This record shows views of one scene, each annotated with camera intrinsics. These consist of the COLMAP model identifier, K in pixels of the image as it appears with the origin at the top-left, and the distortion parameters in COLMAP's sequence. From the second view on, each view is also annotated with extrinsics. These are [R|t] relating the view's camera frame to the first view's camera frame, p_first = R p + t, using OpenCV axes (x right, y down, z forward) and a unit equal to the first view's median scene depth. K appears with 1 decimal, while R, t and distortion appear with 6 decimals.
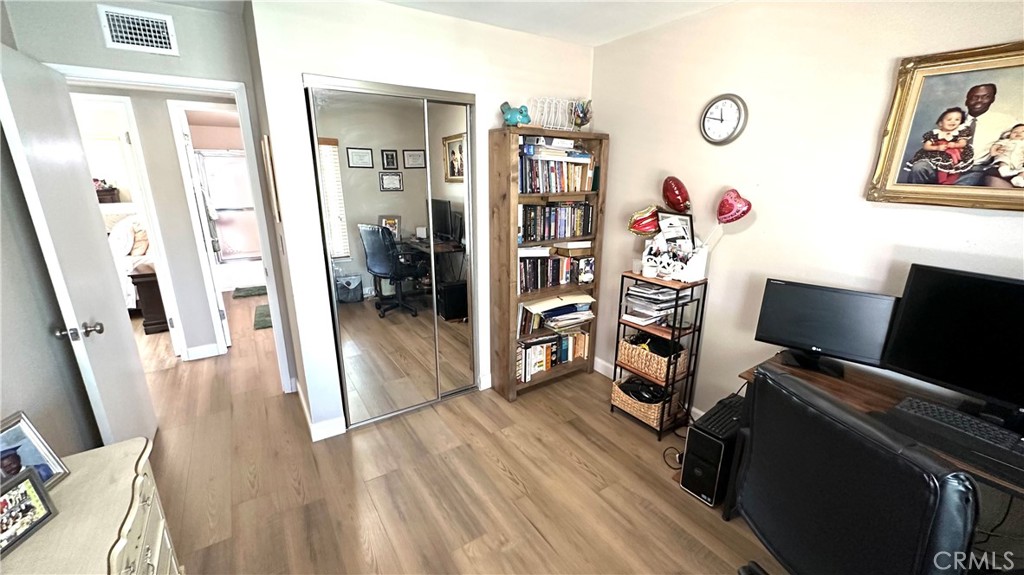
lens RADIAL K [[411.1, 0, 512.4], [0, 411.1, 292.8], [0, 0, 1]] dist [-0.008409, 0.000692]
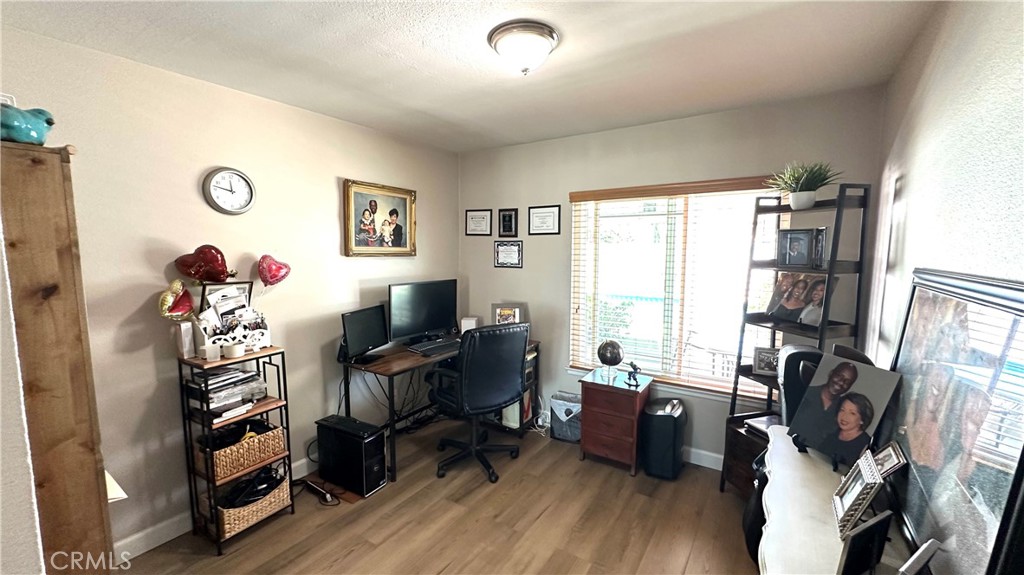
lens RADIAL K [[411.1, 0, 511.8], [0, 411.1, 286.8], [0, 0, 1]] dist [-0.008409, 0.000692]
pose [[-0.404164, -0.112599, 0.907729, -0.976246], [0.244020, 0.943154, 0.225642, -0.336762], [-0.881536, 0.312700, -0.353713, 1.082748]]
